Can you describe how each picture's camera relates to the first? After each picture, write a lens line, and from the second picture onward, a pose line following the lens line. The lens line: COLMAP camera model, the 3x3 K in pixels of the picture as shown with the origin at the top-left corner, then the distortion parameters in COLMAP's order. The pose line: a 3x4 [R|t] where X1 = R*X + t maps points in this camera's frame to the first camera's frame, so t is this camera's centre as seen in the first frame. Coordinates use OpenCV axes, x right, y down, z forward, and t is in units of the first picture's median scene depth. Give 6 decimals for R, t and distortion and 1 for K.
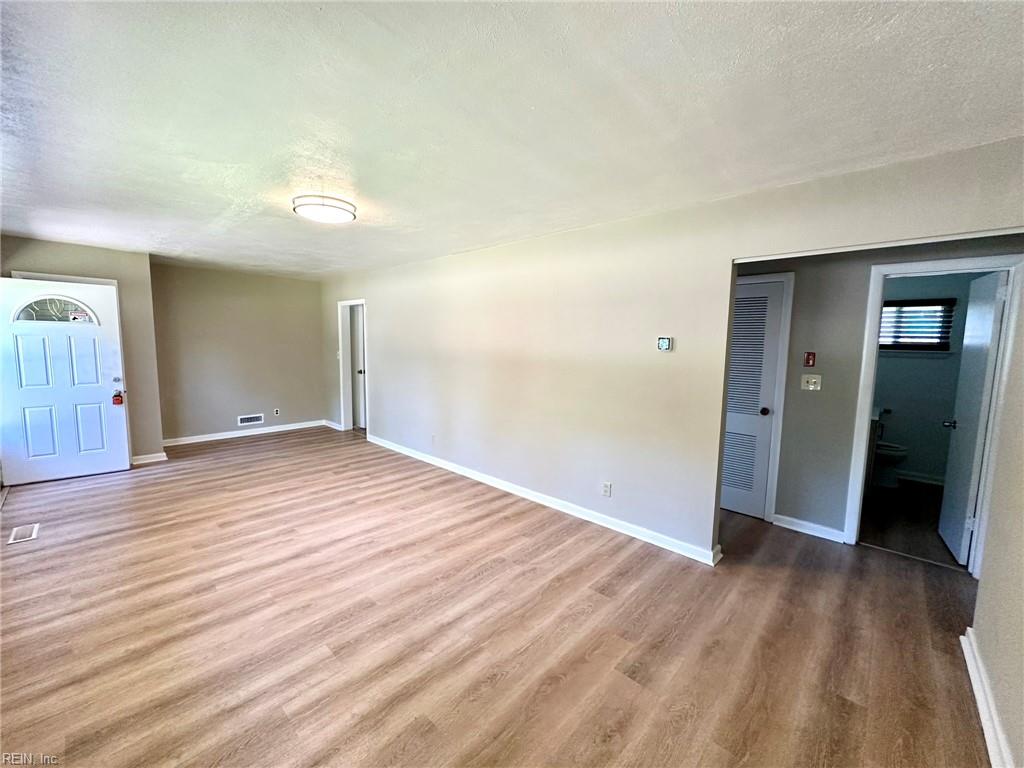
lens RADIAL K [[410.8, 0, 510.6], [0, 410.8, 381.5], [0, 0, 1]] dist [-0.000112, -0.000401]
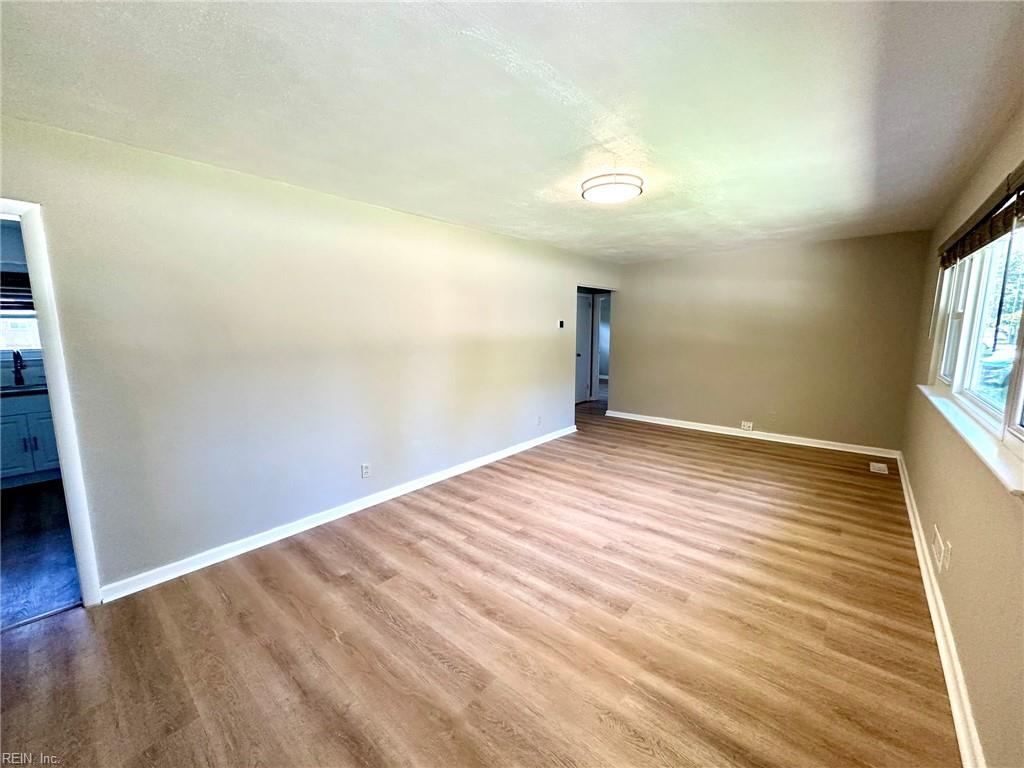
lens RADIAL K [[410.8, 0, 511.2], [0, 410.8, 385.8], [0, 0, 1]] dist [-0.000112, -0.000401]
pose [[-0.045654, -0.161912, 0.985749, -1.244325], [0.104746, 0.980562, 0.165911, -0.128721], [-0.993451, 0.110828, -0.027807, 1.117536]]
